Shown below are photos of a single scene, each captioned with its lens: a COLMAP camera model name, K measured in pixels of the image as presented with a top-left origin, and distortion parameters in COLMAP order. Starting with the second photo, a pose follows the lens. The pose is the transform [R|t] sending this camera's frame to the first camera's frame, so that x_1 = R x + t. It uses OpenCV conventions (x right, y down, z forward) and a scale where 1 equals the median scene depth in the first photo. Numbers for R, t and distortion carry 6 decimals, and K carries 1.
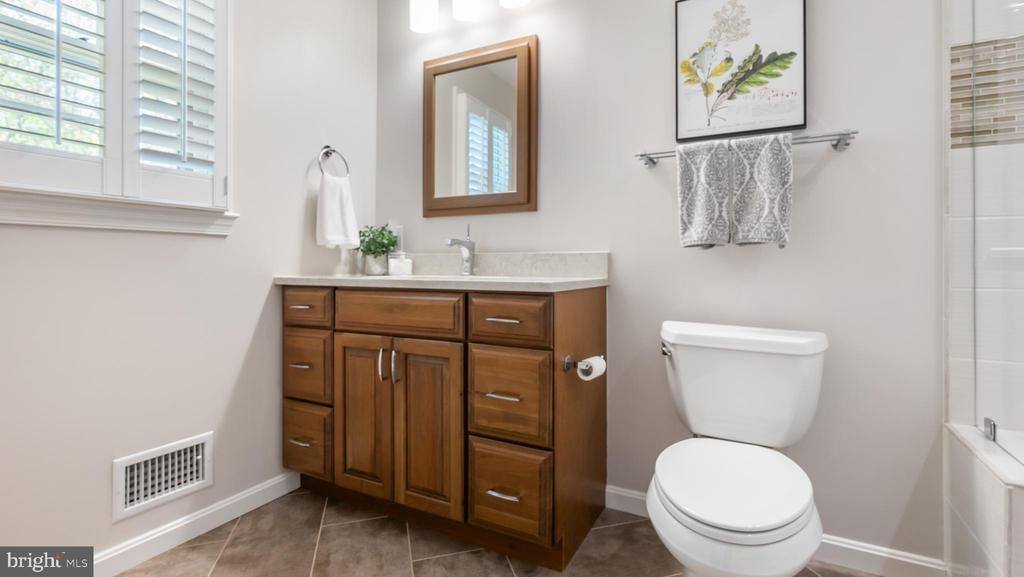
lens RADIAL K [[470.0, 0, 519.8], [0, 470.0, 258.9], [0, 0, 1]] dist [-0.002139, 0.000578]
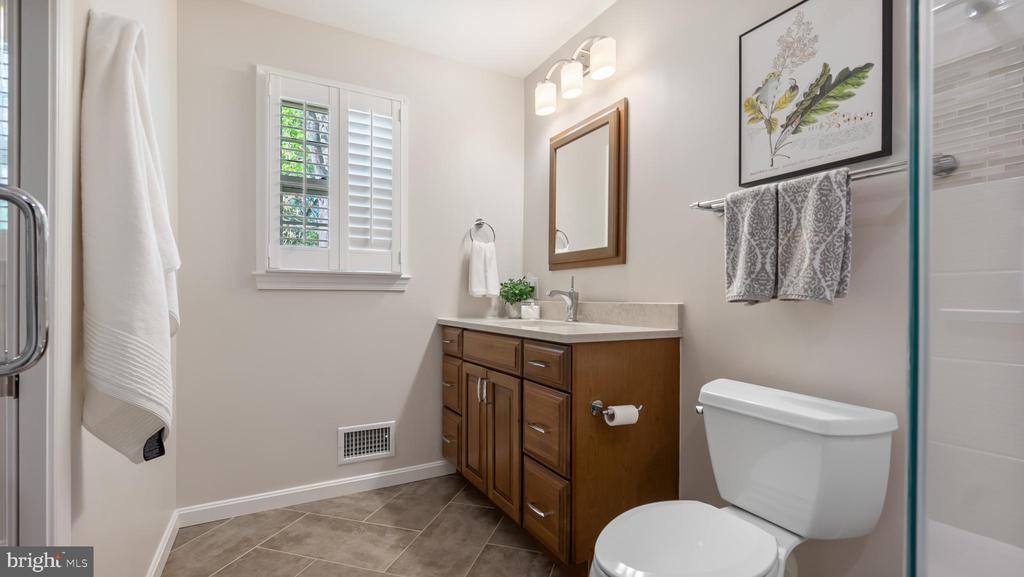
lens RADIAL K [[443.8, 0, 512.8], [0, 443.8, 296.5], [0, 0, 1]] dist [0.000151, 0.000197]
pose [[0.836685, 0.000385, -0.547685, 0.467336], [0.003672, 0.999973, 0.006311, -0.042669], [0.547672, -0.007292, 0.836661, 0.017078]]
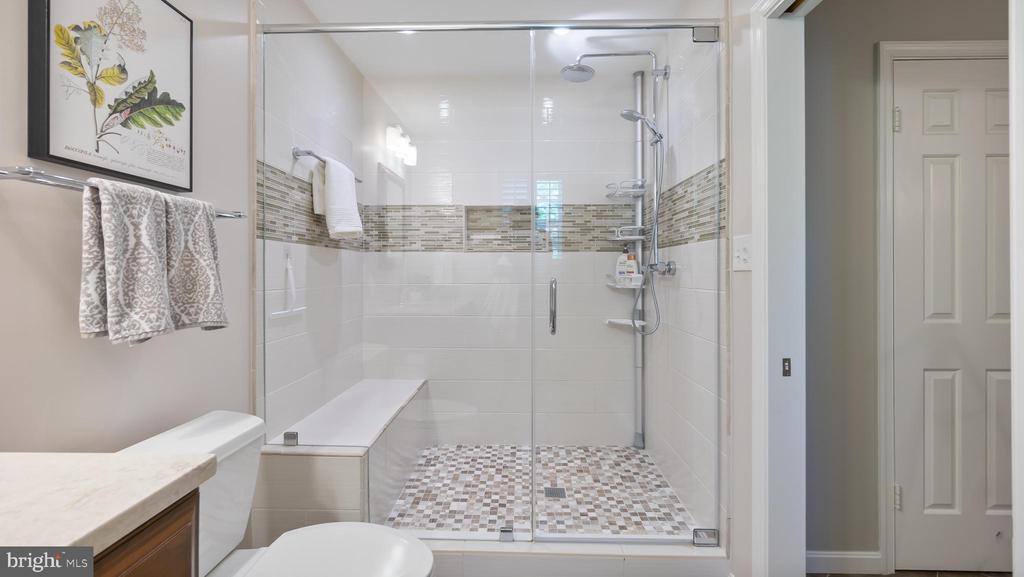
lens RADIAL K [[443.8, 0, 513.5], [0, 443.8, 267.9], [0, 0, 1]] dist [0.000151, 0.000197]
pose [[-0.452601, 0.004685, 0.891701, -0.424559], [-0.010332, 0.999892, -0.010498, -0.125351], [-0.891653, -0.013964, -0.452503, 0.785195]]
